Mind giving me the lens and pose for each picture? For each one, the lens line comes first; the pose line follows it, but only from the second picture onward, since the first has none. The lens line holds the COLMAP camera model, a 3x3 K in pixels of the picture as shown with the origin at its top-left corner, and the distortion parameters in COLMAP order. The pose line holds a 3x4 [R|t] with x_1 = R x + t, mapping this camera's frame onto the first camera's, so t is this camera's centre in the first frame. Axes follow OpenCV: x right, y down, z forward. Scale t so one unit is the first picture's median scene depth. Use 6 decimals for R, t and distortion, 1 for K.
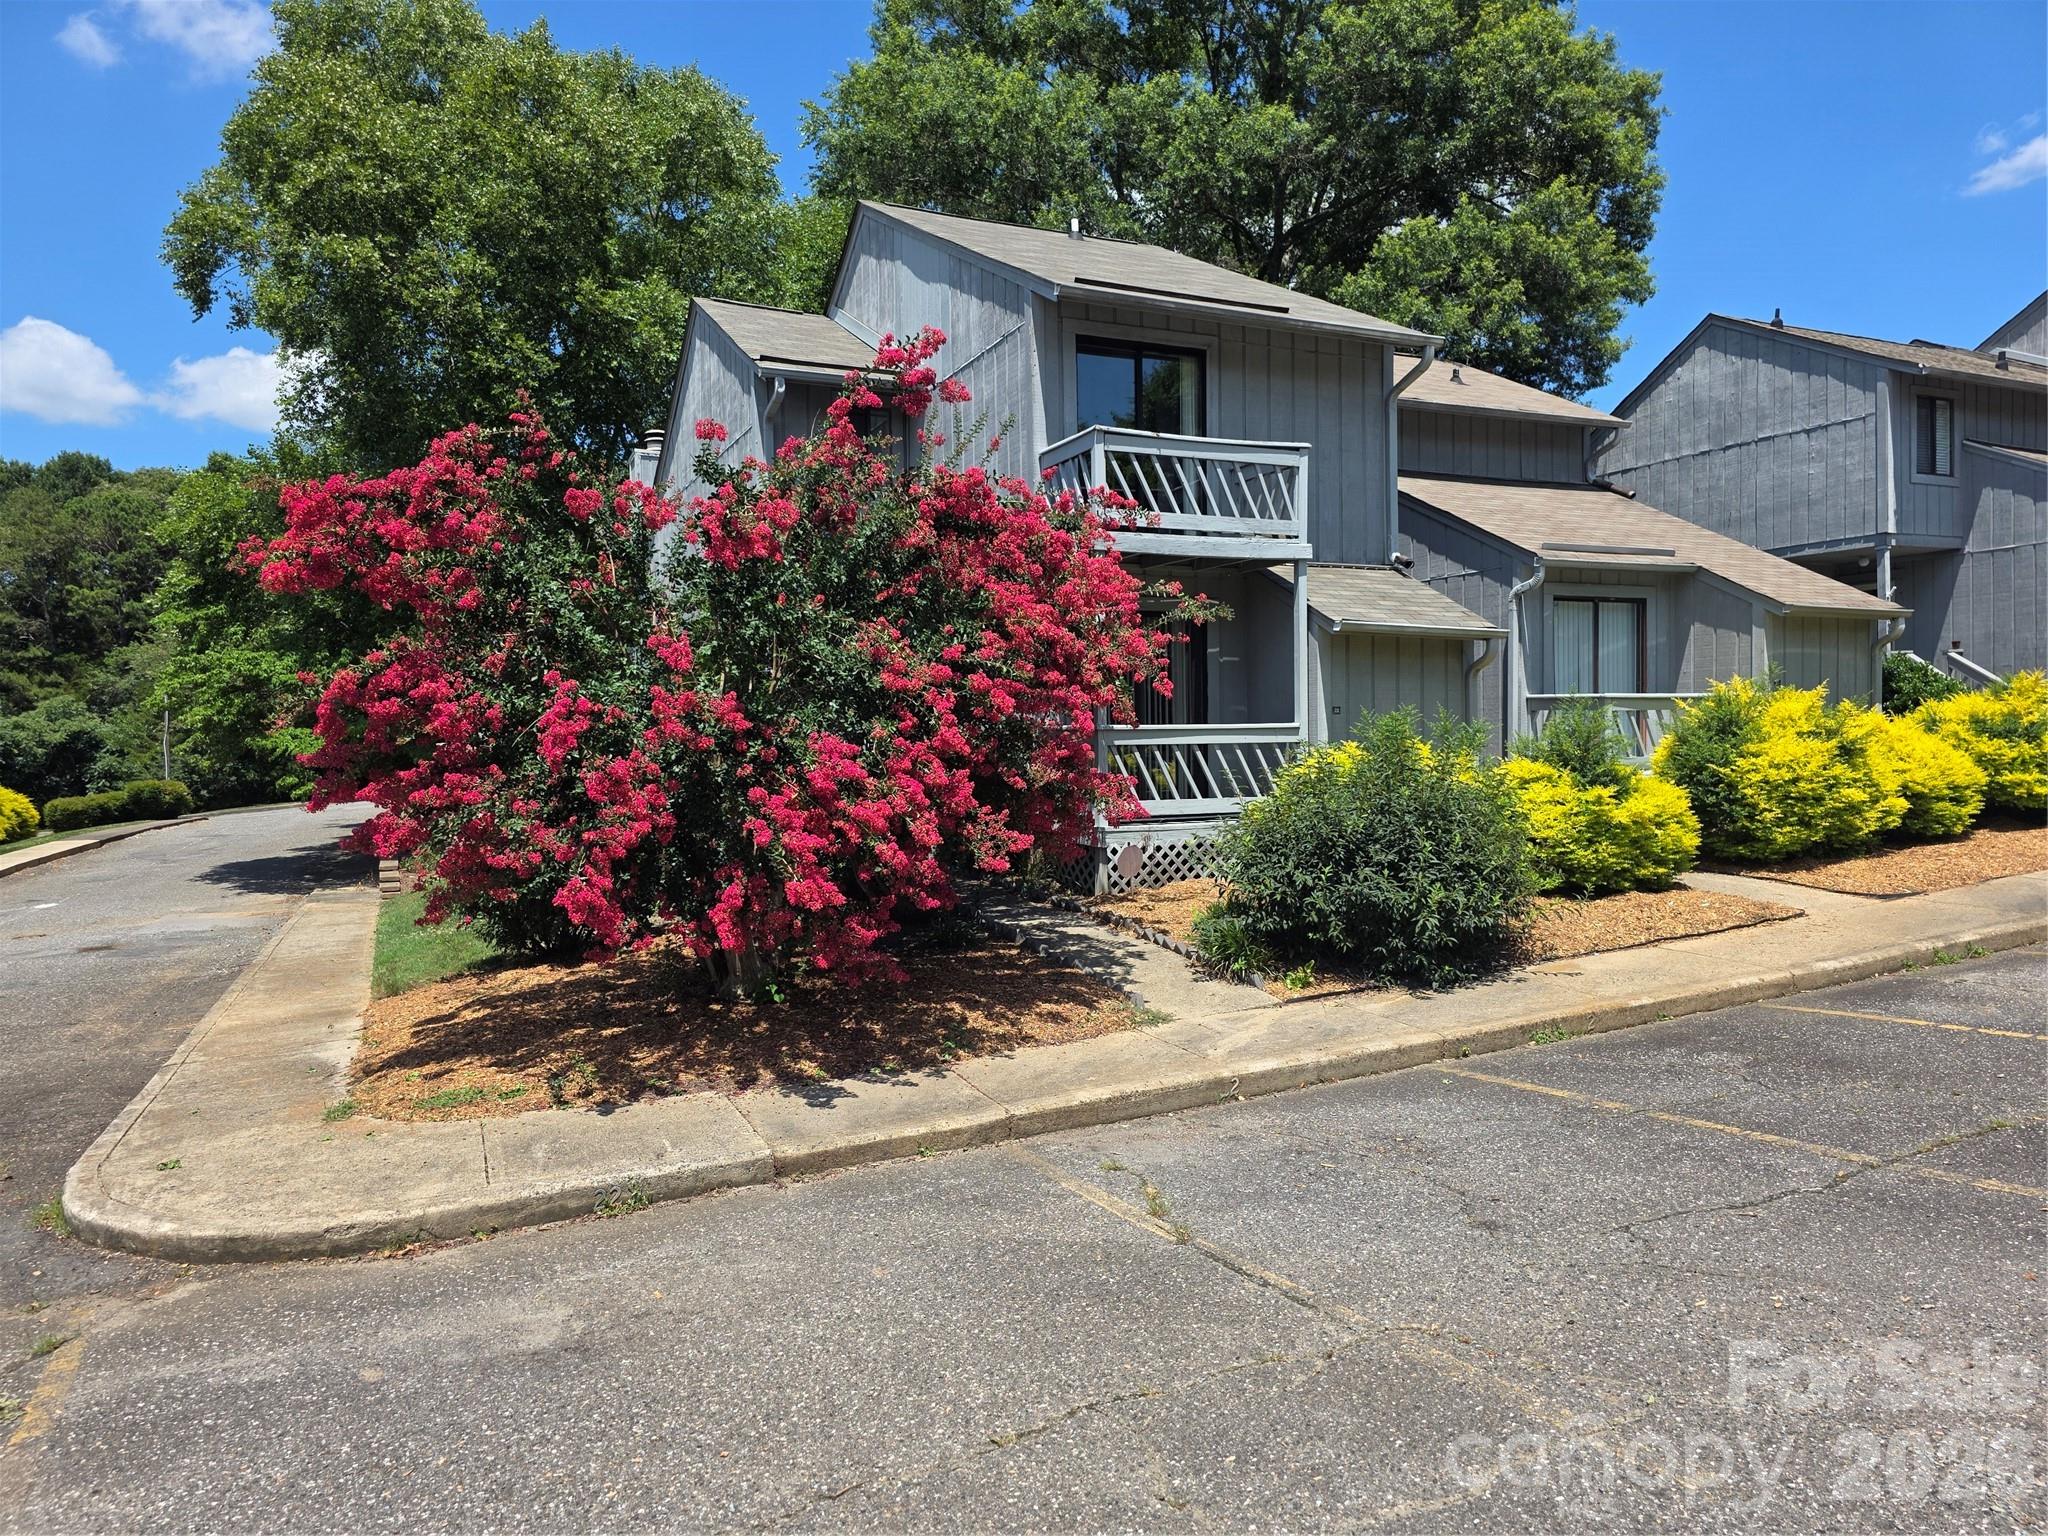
lens RADIAL K [[1383.6, 0, 1025.5], [0, 1383.6, 773.2], [0, 0, 1]] dist [0.072665, -0.064176]
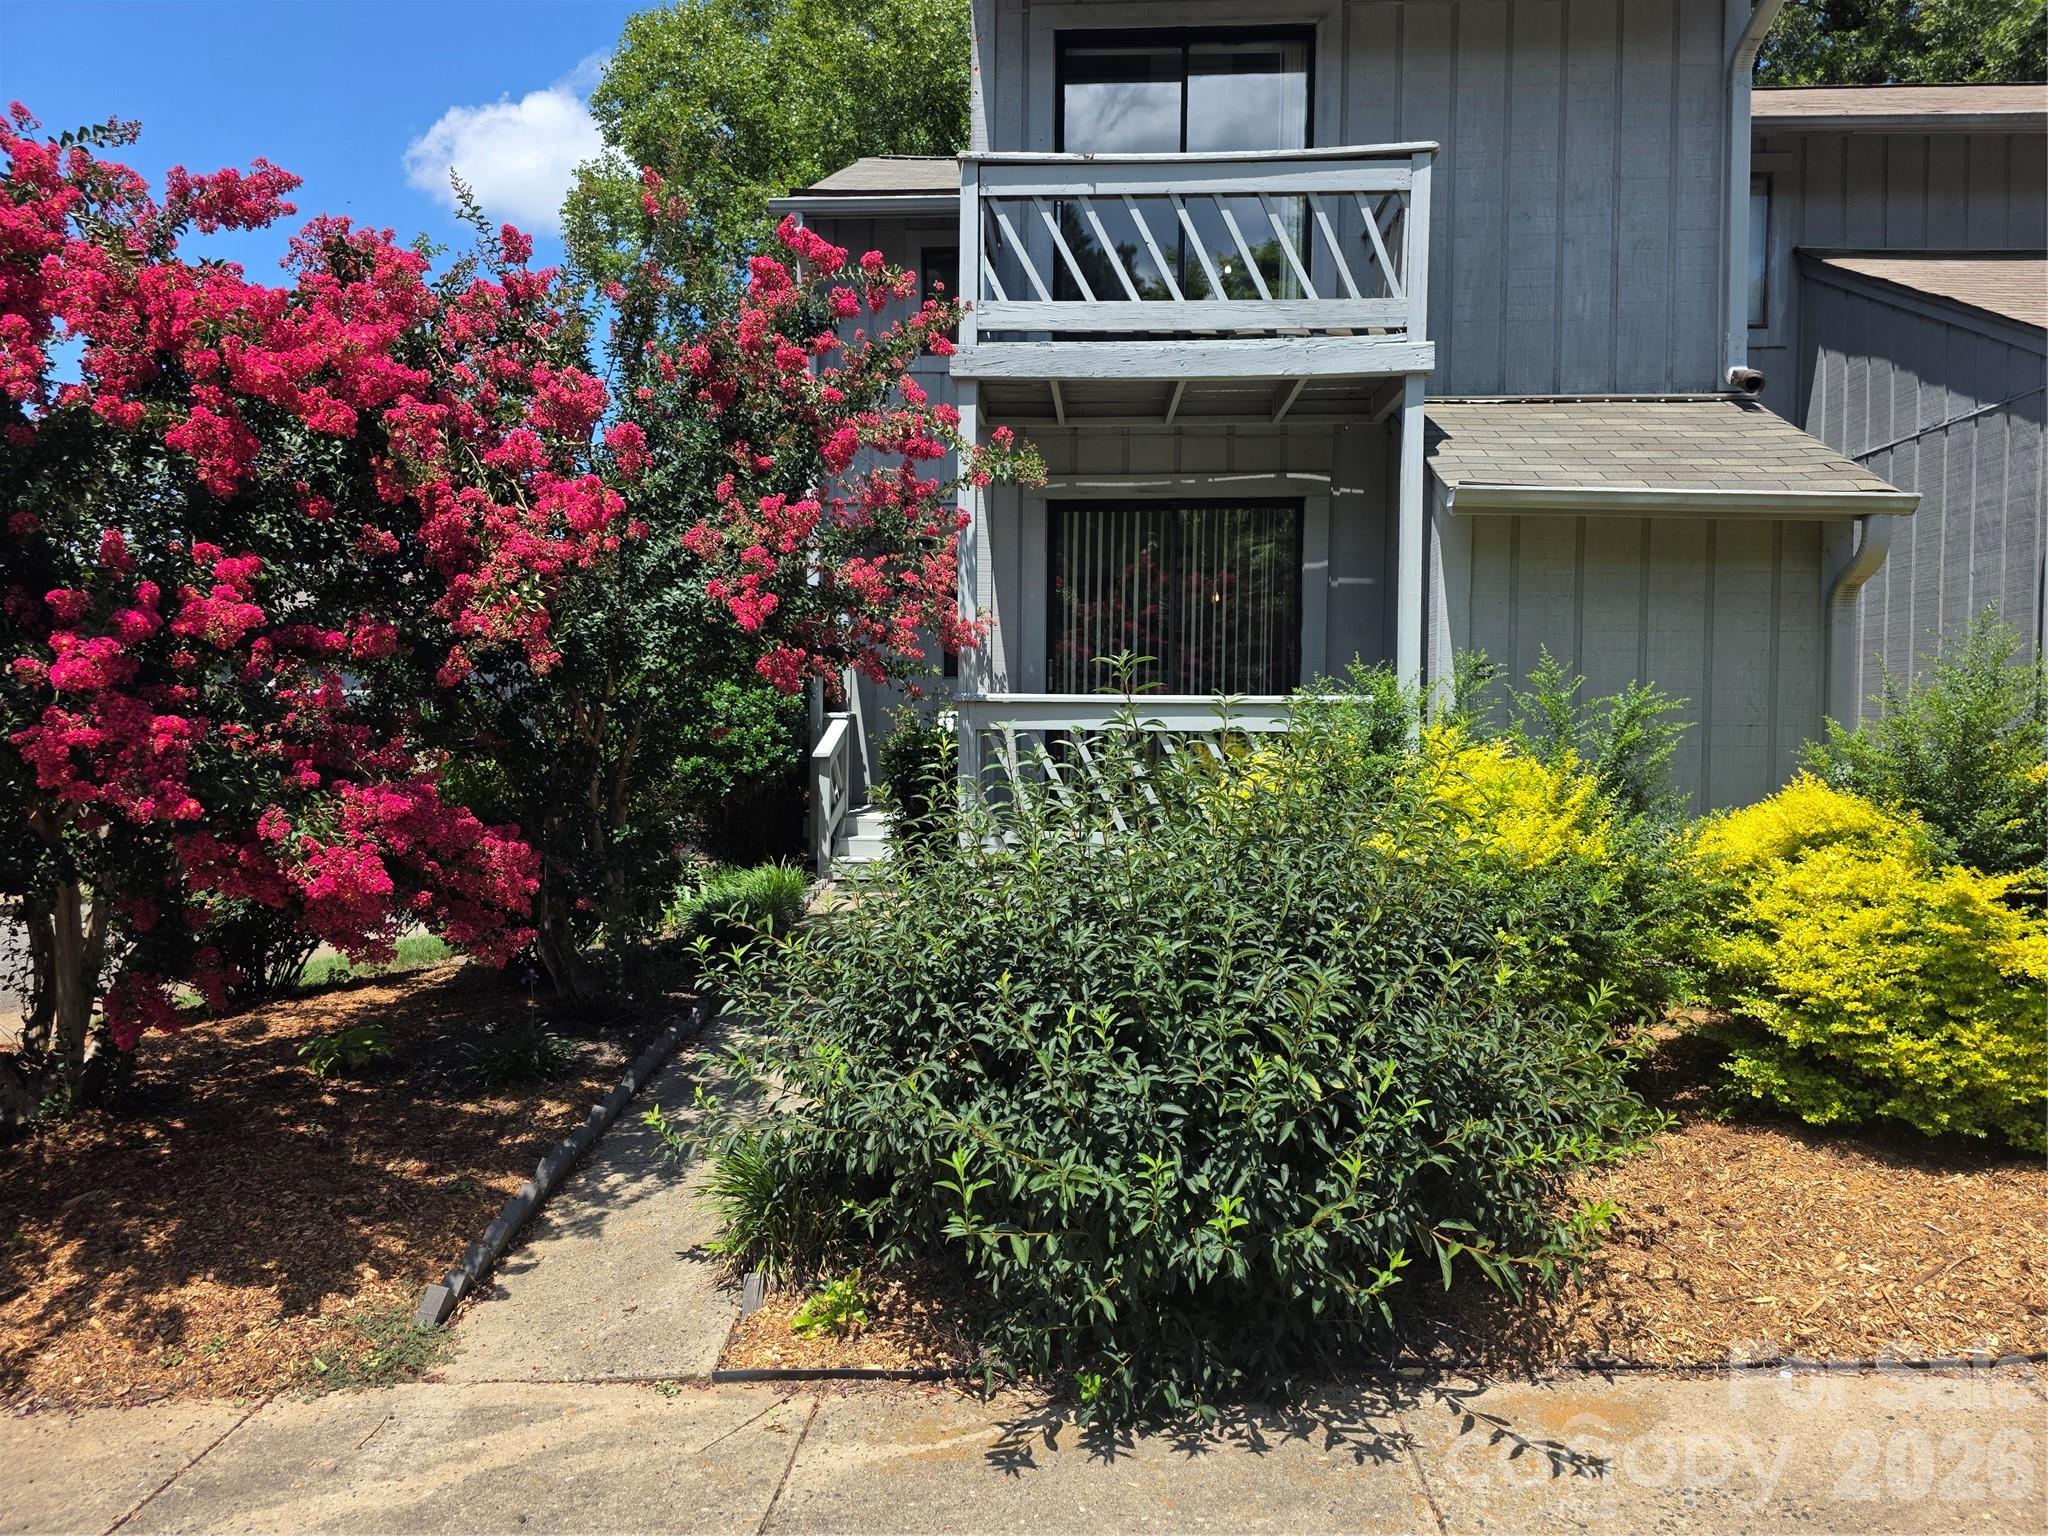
lens RADIAL K [[1383.6, 0, 1021.3], [0, 1383.6, 758.9], [0, 0, 1]] dist [0.072665, -0.064176]
pose [[0.886054, 0.031994, -0.462477, 0.331208], [-0.031887, 0.999459, 0.008049, -0.013452], [0.462484, 0.007615, 0.886595, 0.509982]]
